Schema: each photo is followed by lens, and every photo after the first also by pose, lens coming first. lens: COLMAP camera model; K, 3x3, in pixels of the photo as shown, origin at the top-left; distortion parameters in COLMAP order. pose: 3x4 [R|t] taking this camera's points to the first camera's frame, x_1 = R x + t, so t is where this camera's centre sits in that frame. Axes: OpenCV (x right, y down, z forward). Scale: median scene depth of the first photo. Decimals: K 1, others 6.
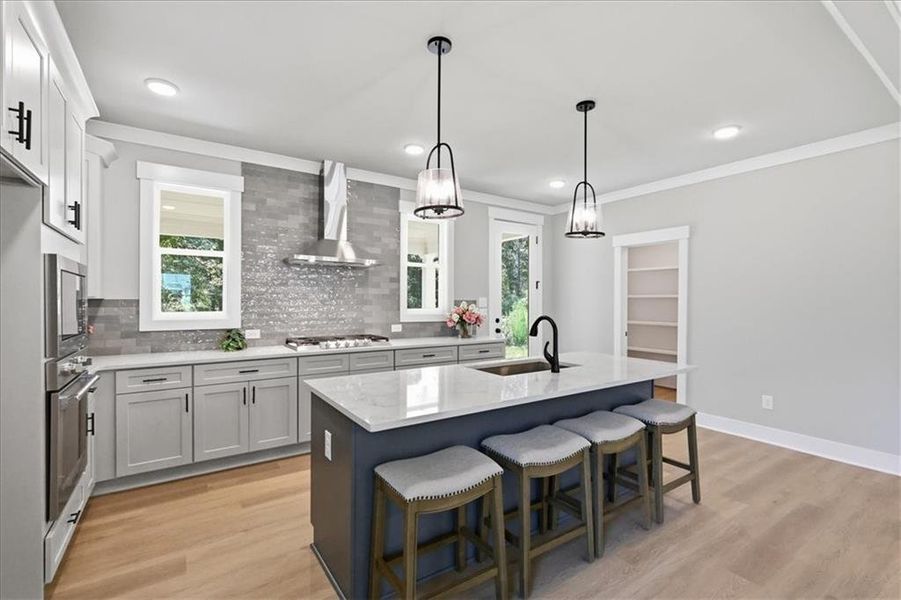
lens RADIAL K [[408.0, 0, 451.4], [0, 408.0, 300.1], [0, 0, 1]] dist [0.000977, 0.000320]
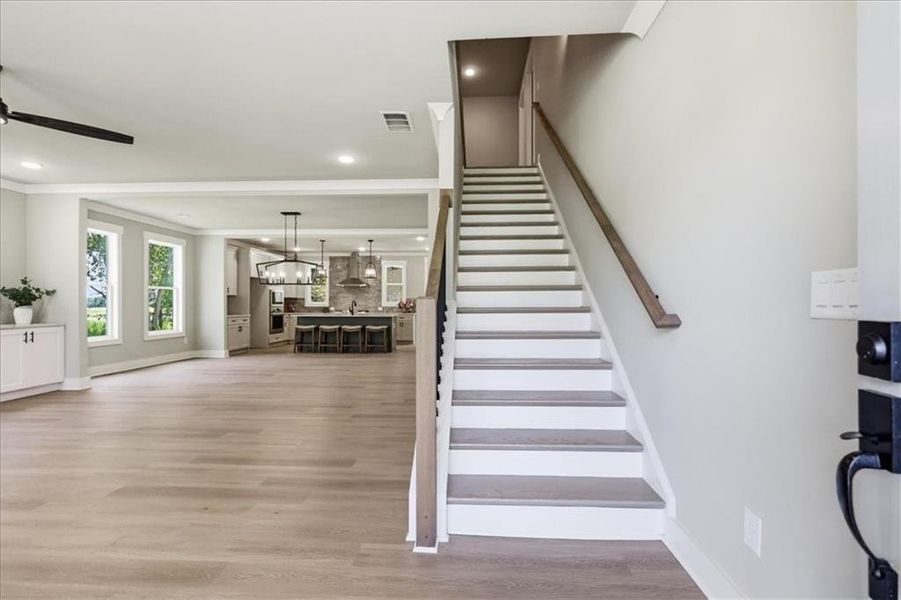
lens RADIAL K [[410.6, 0, 451.7], [0, 410.6, 303.6], [0, 0, 1]] dist [-0.000876, -0.000037]
pose [[0.797054, -0.003568, -0.603898, 2.438596], [0.000646, 0.999987, -0.005055, 0.065325], [0.603908, 0.003639, 0.797046, -1.120769]]
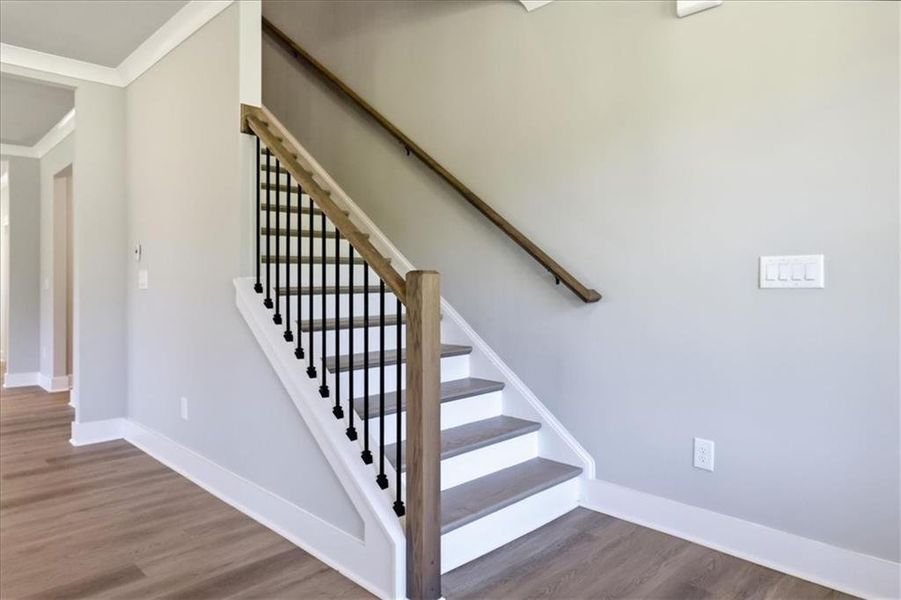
lens RADIAL K [[577.4, 0, 450.6], [0, 577.4, 282.1], [0, 0, 1]] dist [-0.000368, 0.000263]
pose [[0.982535, -0.006995, 0.185946, 1.996227], [0.007870, 0.999961, -0.003969, 0.068064], [-0.185911, 0.005363, 0.982552, -1.277226]]
